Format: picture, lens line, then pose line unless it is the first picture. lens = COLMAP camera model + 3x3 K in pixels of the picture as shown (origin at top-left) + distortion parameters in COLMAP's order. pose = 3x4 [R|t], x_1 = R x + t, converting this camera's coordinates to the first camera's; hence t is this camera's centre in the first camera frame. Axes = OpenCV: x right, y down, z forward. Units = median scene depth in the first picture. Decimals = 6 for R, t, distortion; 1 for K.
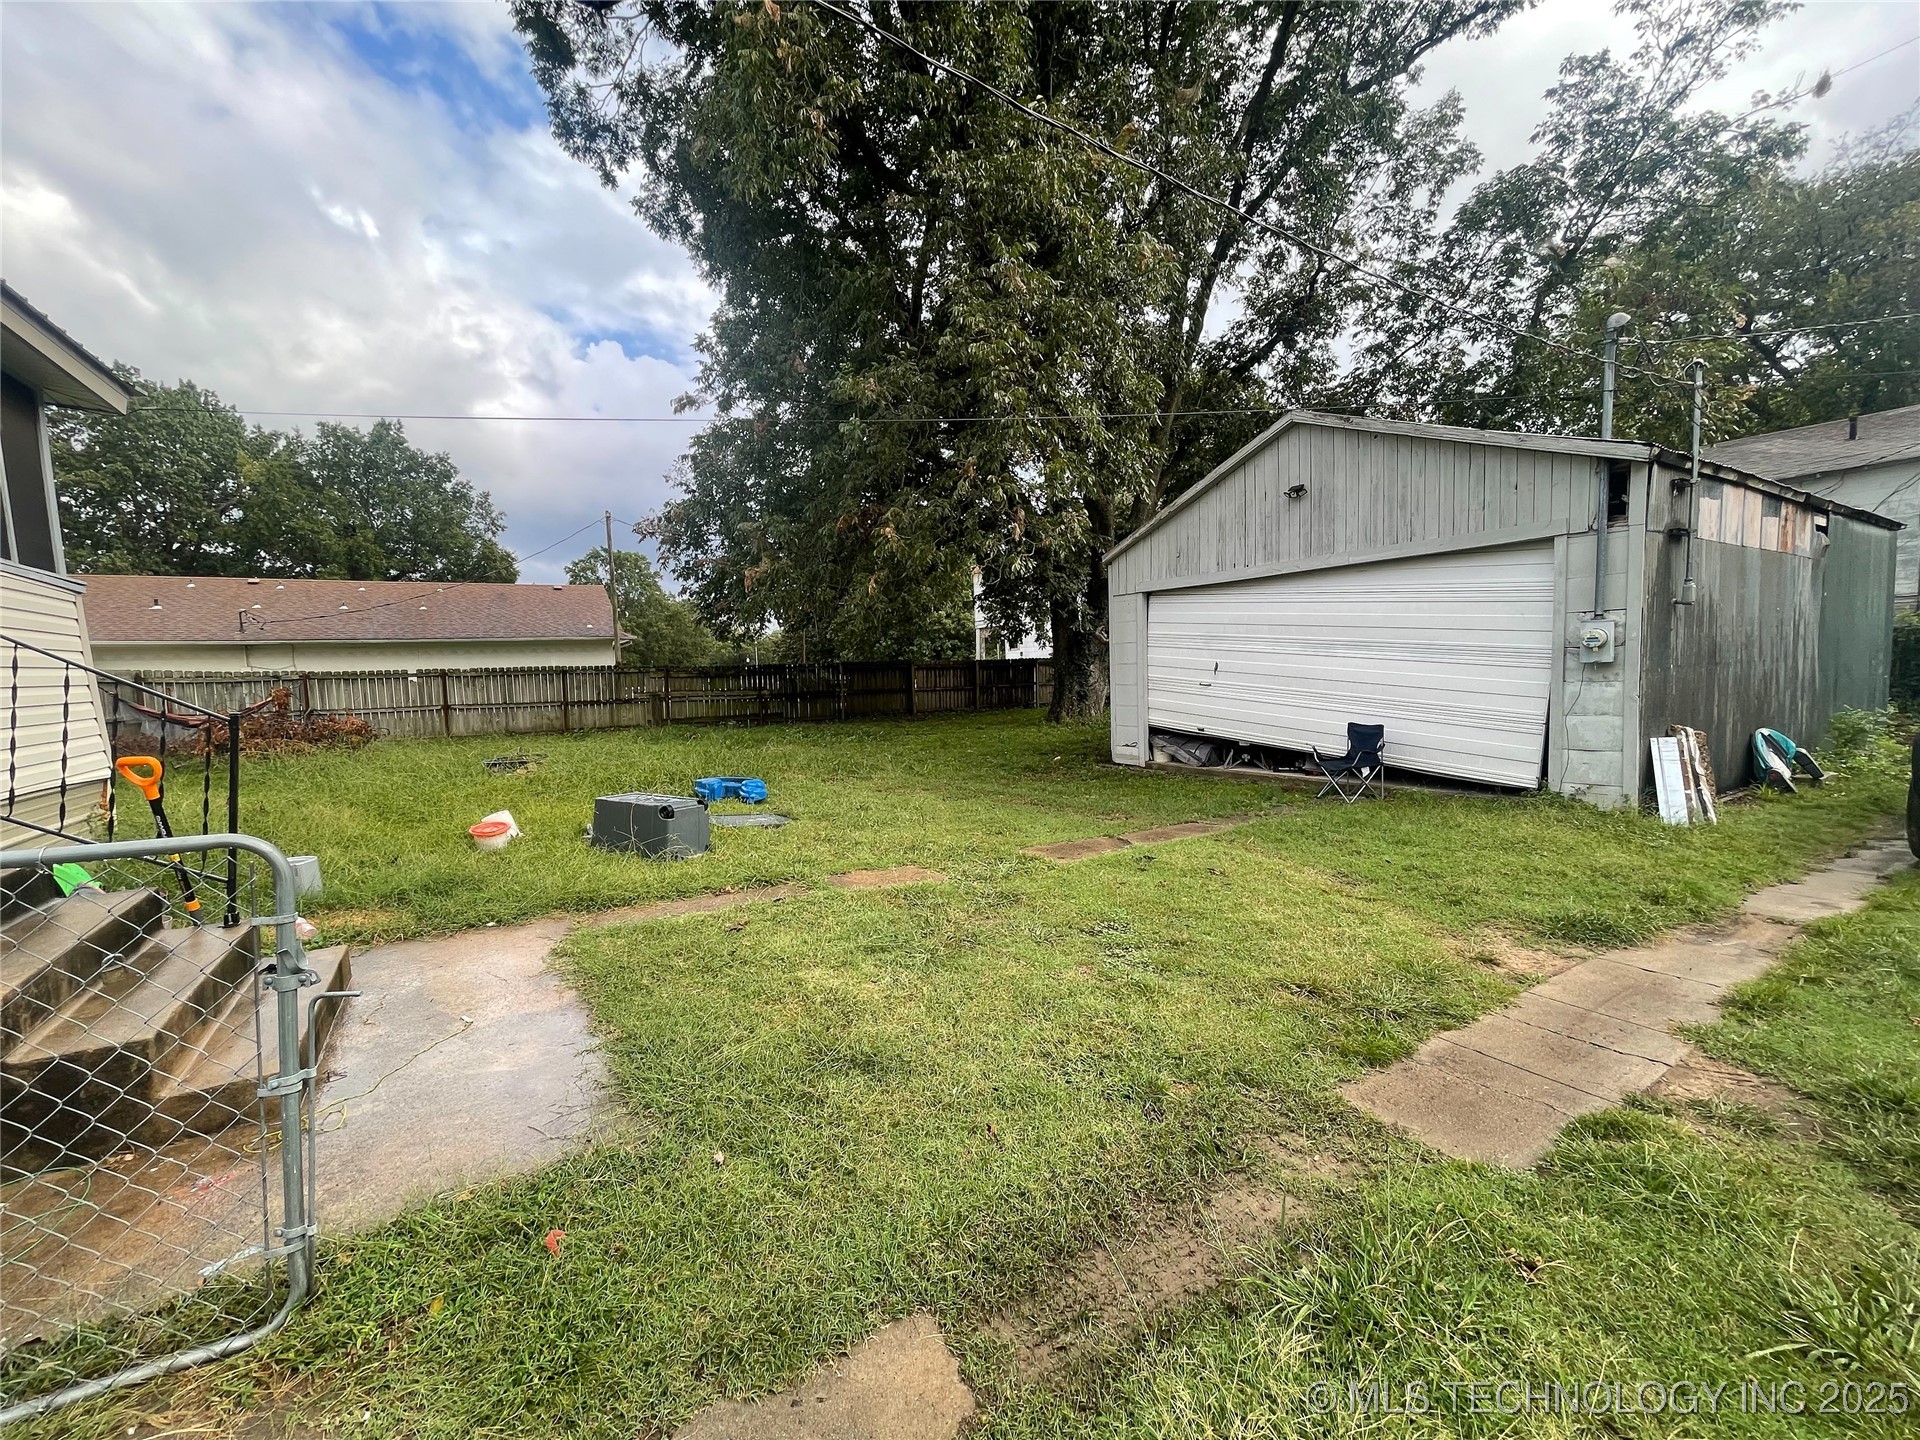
lens RADIAL K [[771.9, 0, 952.9], [0, 771.9, 710.7], [0, 0, 1]] dist [-0.005058, 0.002346]
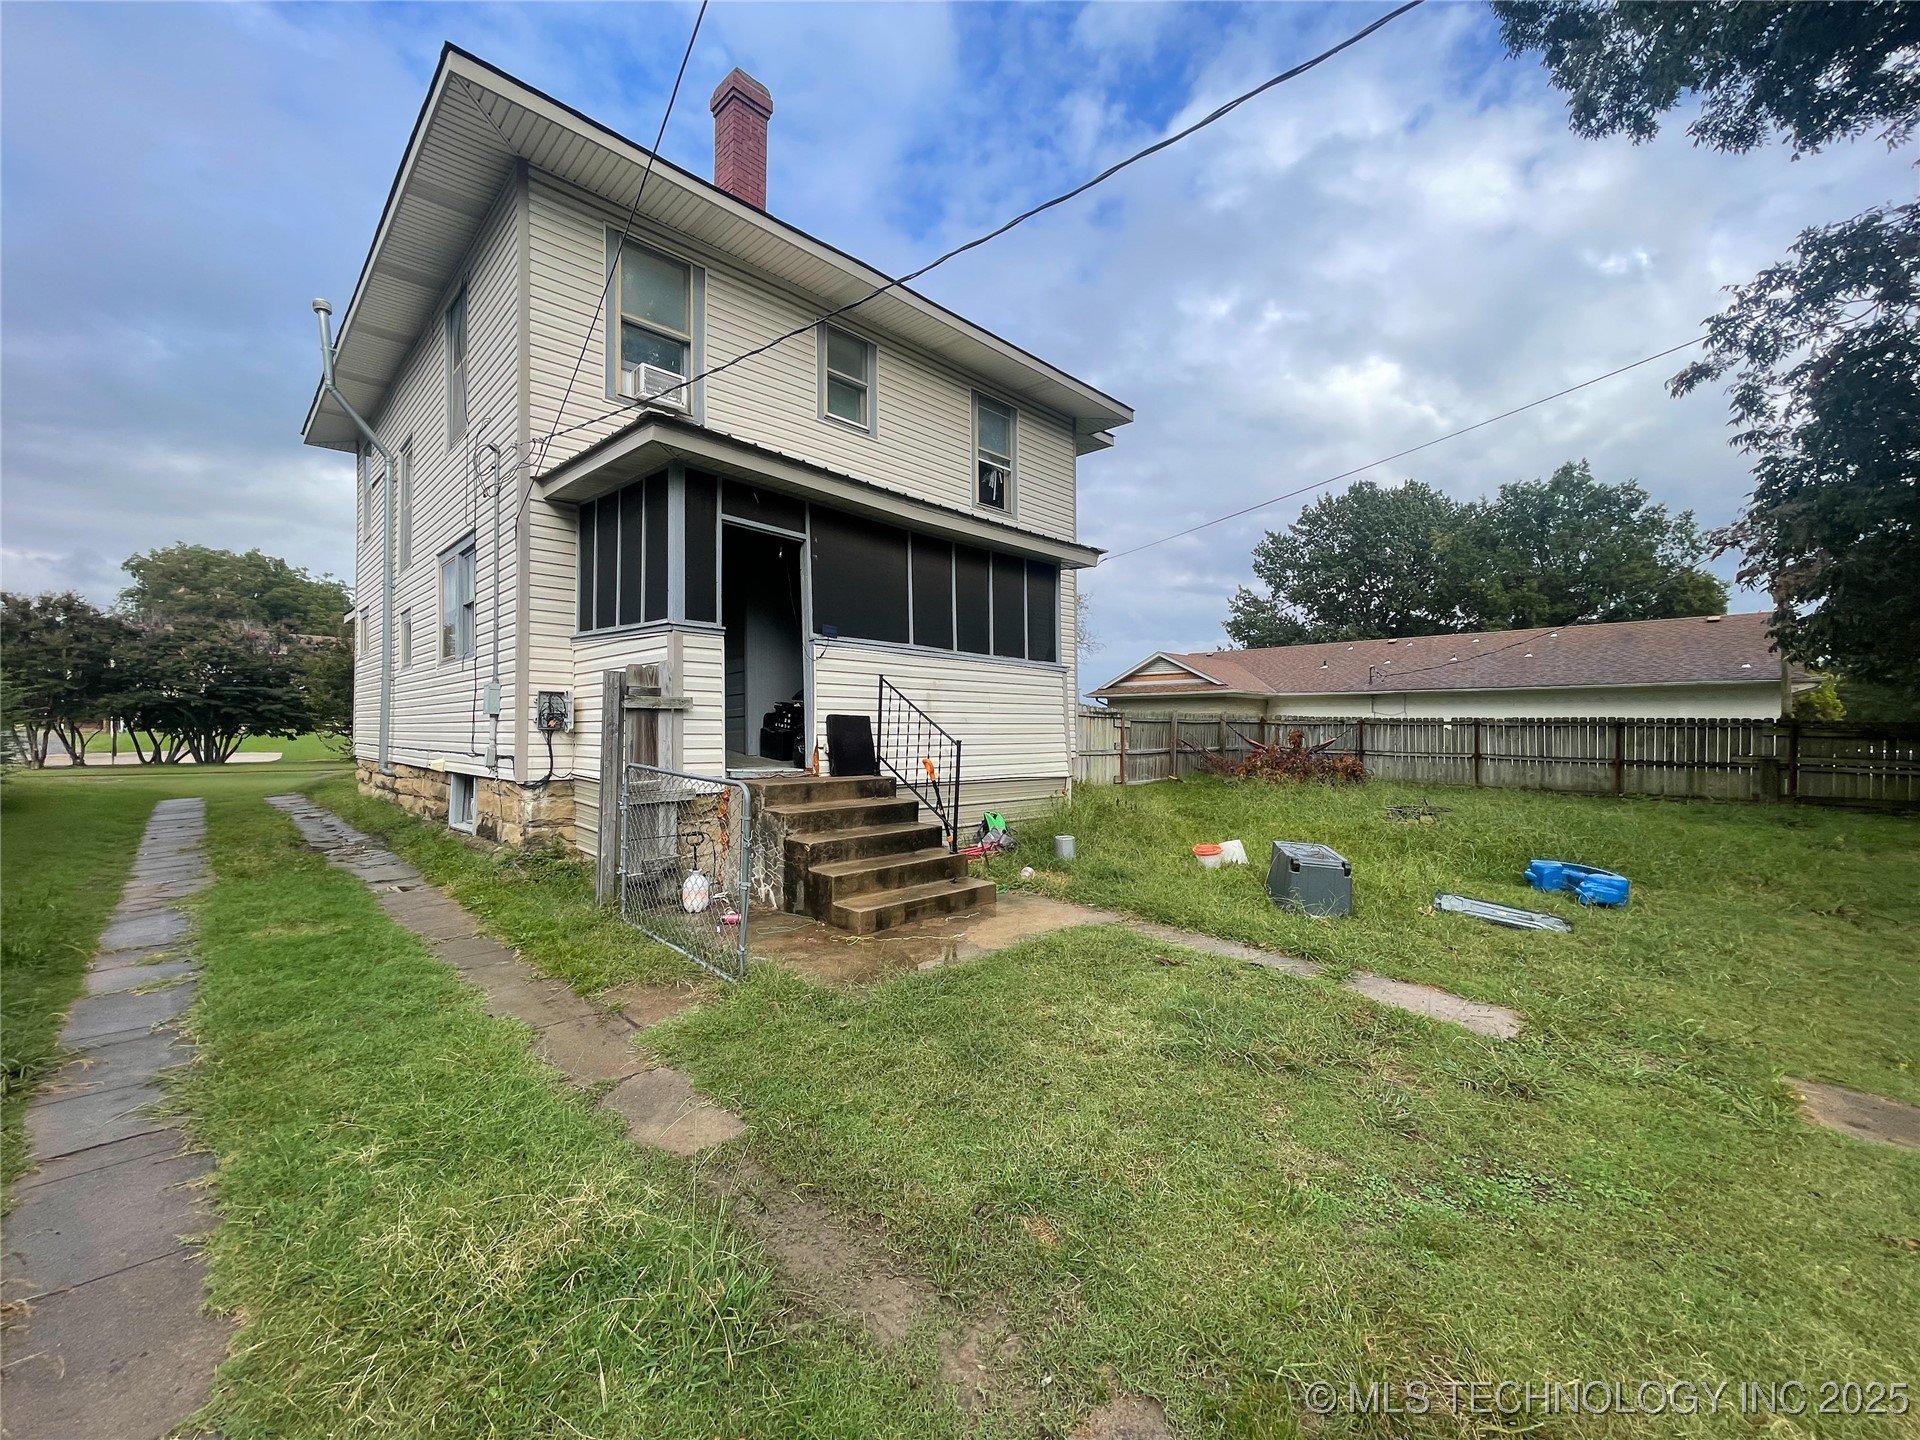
lens RADIAL K [[771.9, 0, 953.8], [0, 771.9, 725.3], [0, 0, 1]] dist [-0.005058, 0.002346]
pose [[0.226214, 0.032033, -0.973551, 0.146225], [-0.070657, 0.997366, 0.016399, -0.011195], [0.971512, 0.065079, 0.227882, 0.089445]]
